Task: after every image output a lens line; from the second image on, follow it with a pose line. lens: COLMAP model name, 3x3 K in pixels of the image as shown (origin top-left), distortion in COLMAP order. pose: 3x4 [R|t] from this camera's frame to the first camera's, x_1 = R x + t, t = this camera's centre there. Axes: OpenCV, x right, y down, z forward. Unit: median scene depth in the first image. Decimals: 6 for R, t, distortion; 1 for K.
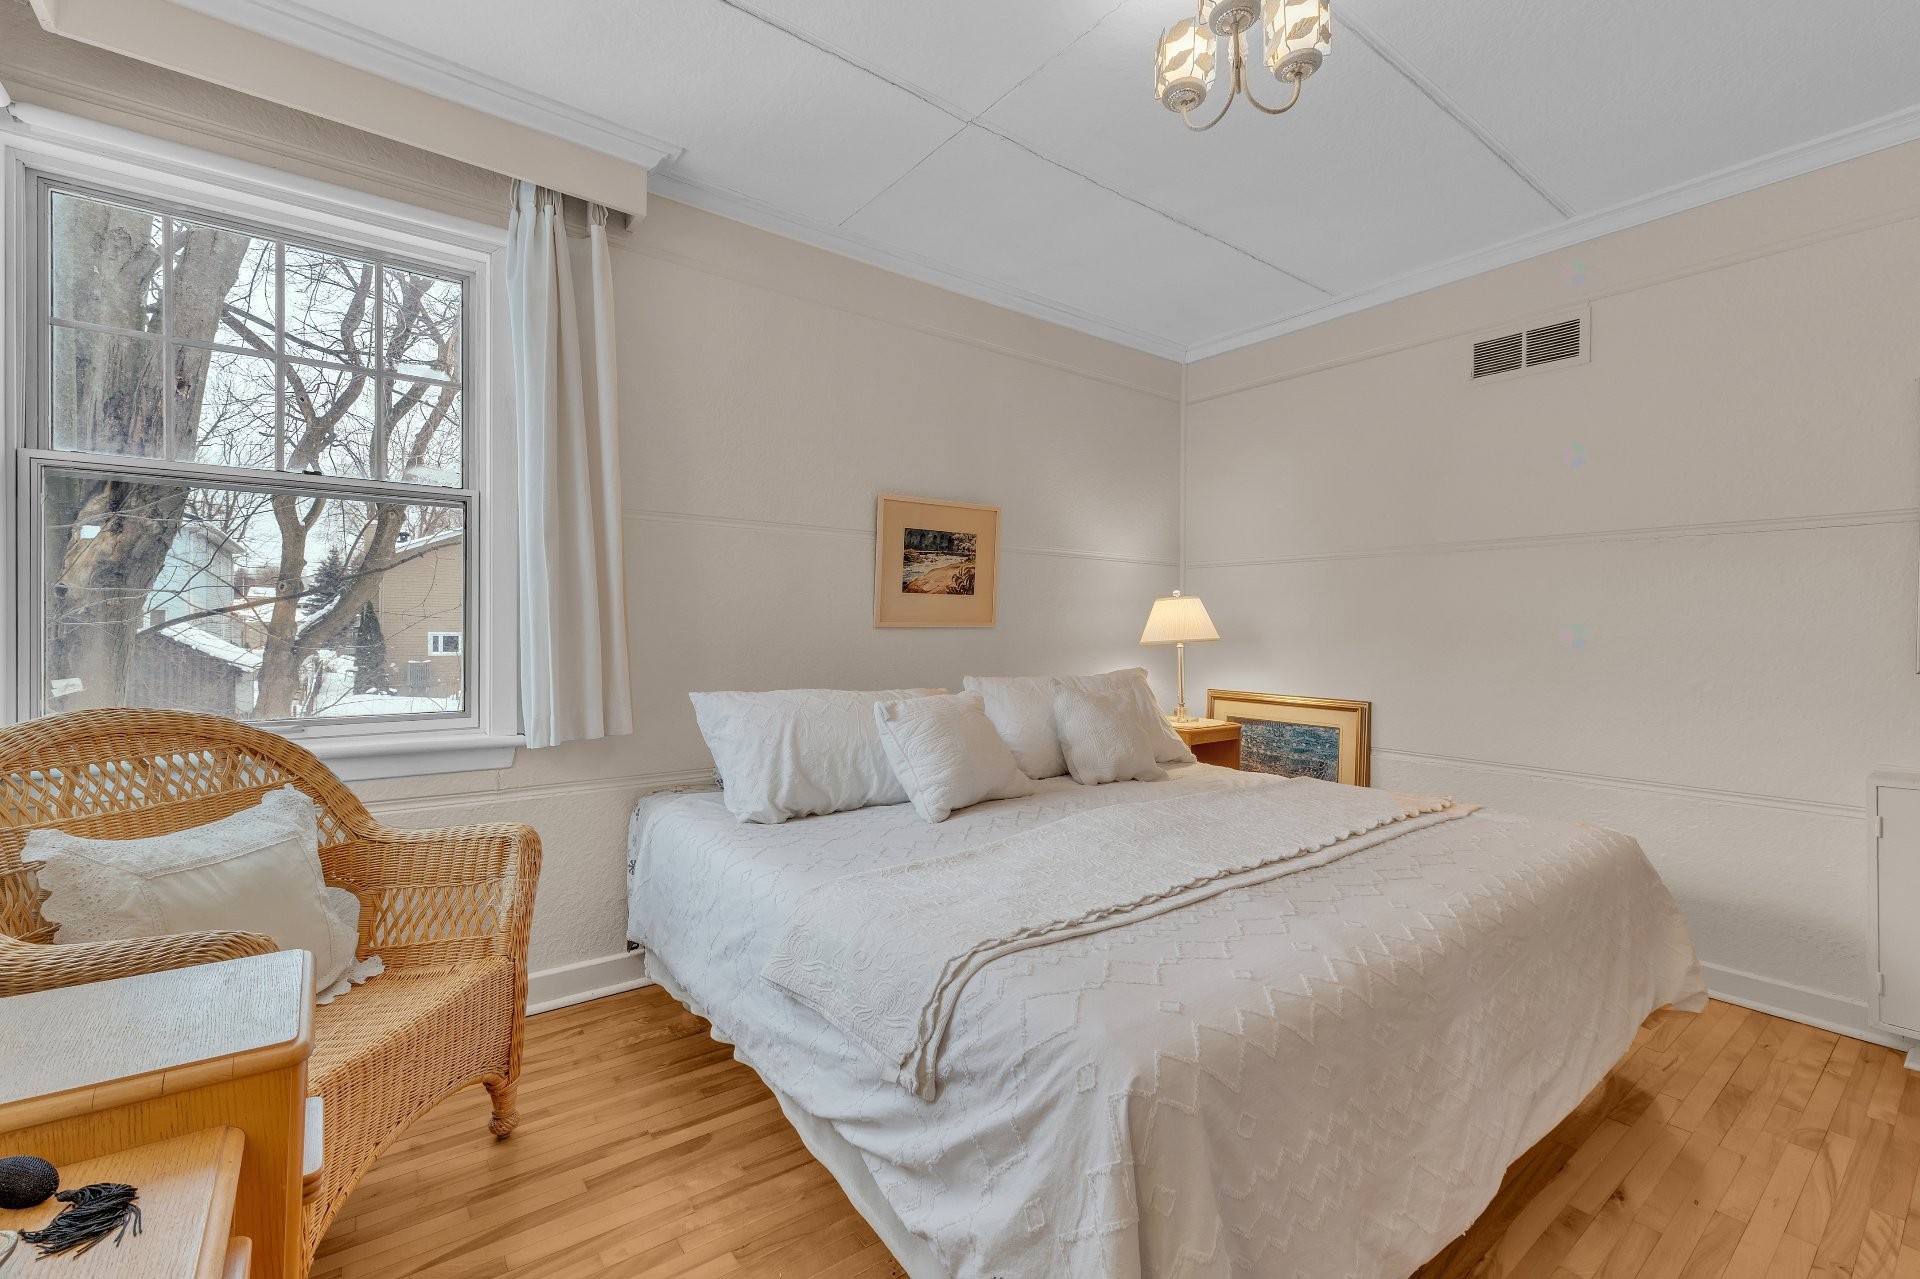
lens RADIAL K [[818.2, 0, 959.0], [0, 818.2, 633.7], [0, 0, 1]] dist [0.009099, 0.000153]
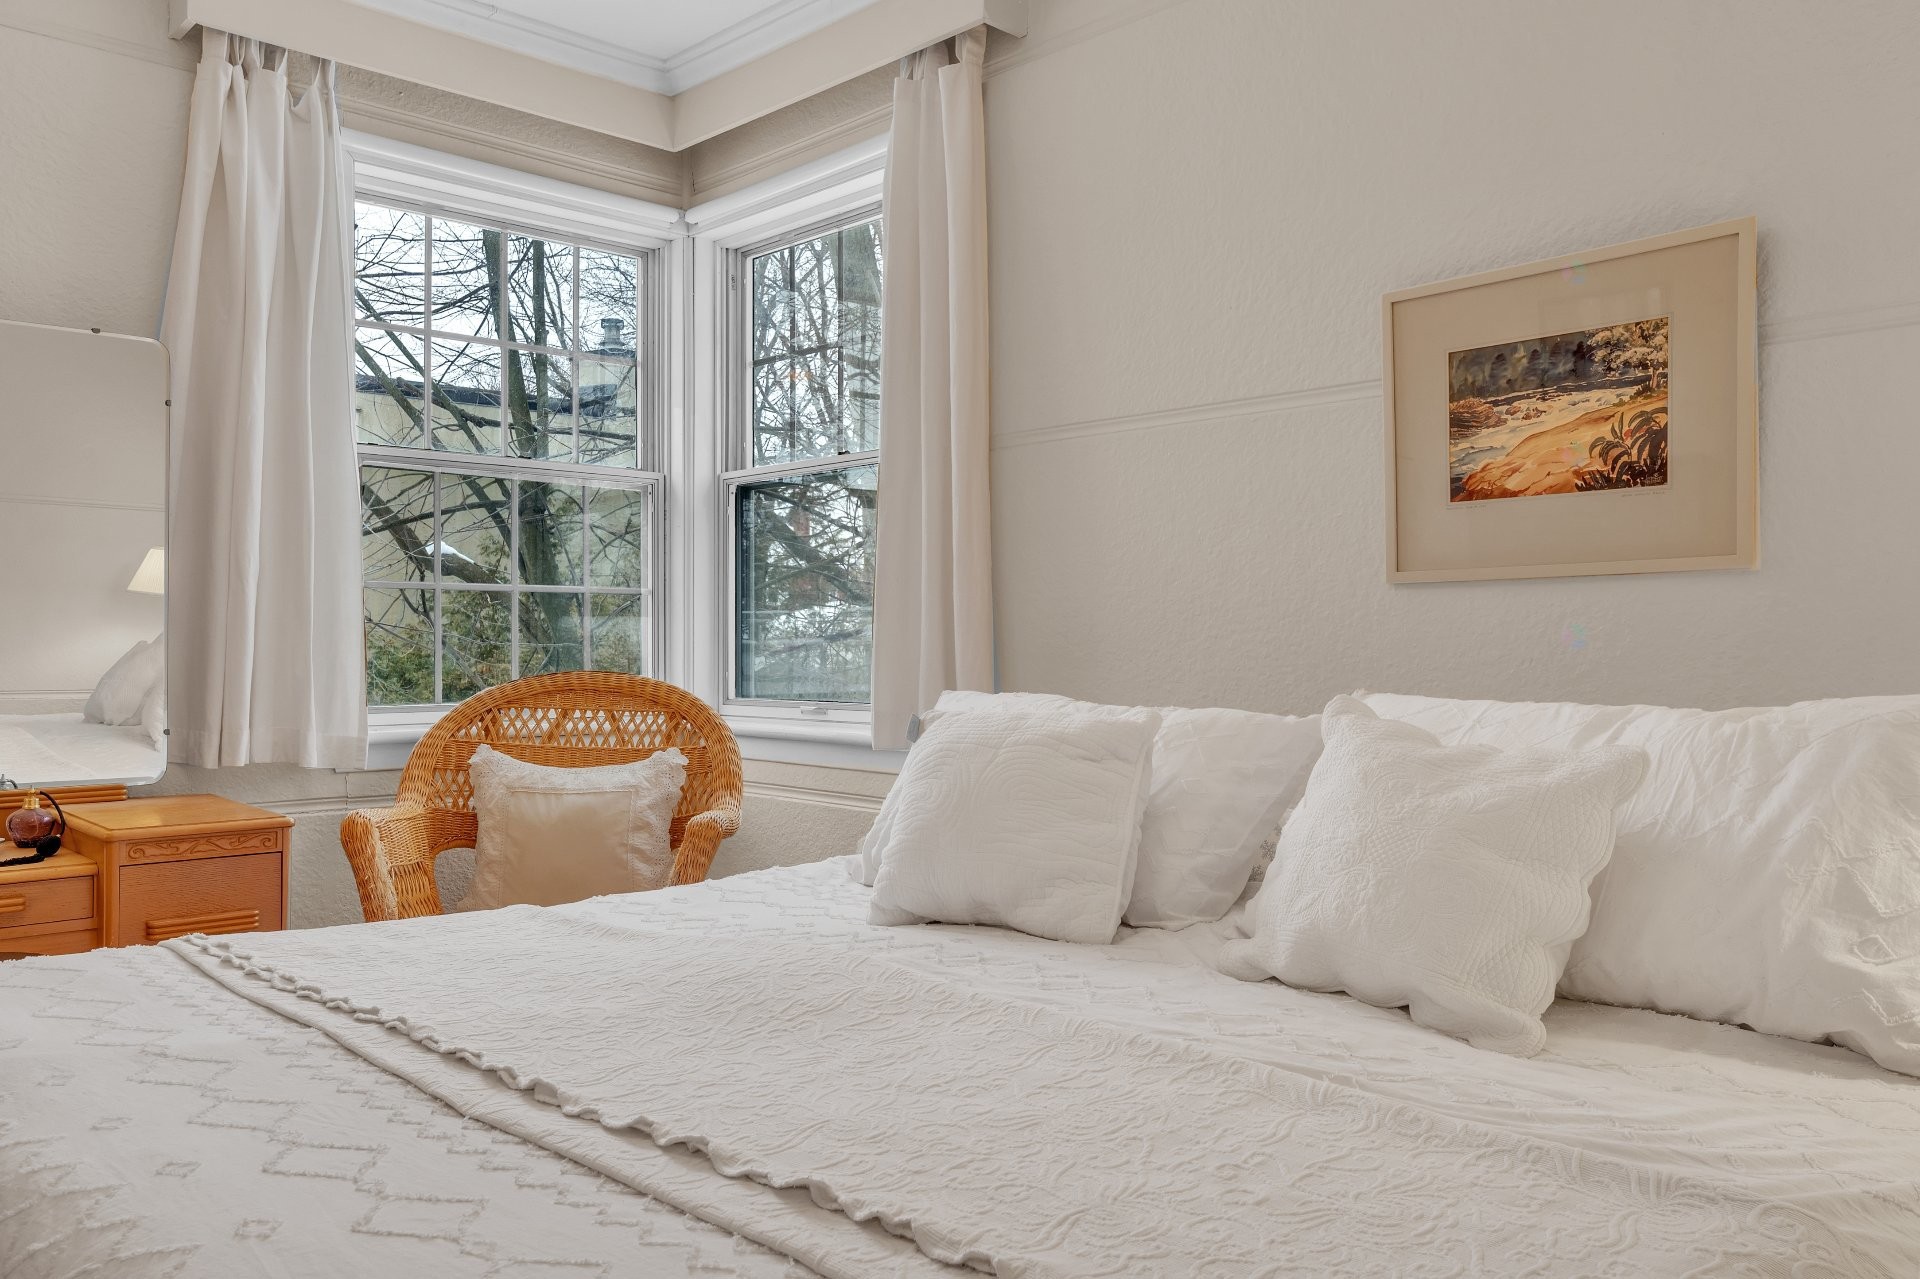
lens RADIAL K [[1449.8, 0, 960.0], [0, 1449.8, 639.8], [0, 0, 1]] dist [0.002305, -0.005275]
pose [[0.120034, -0.010294, -0.992716, 0.652126], [-0.003412, 0.999936, -0.010782, 0.031723], [0.992764, 0.004681, 0.119991, 0.638705]]
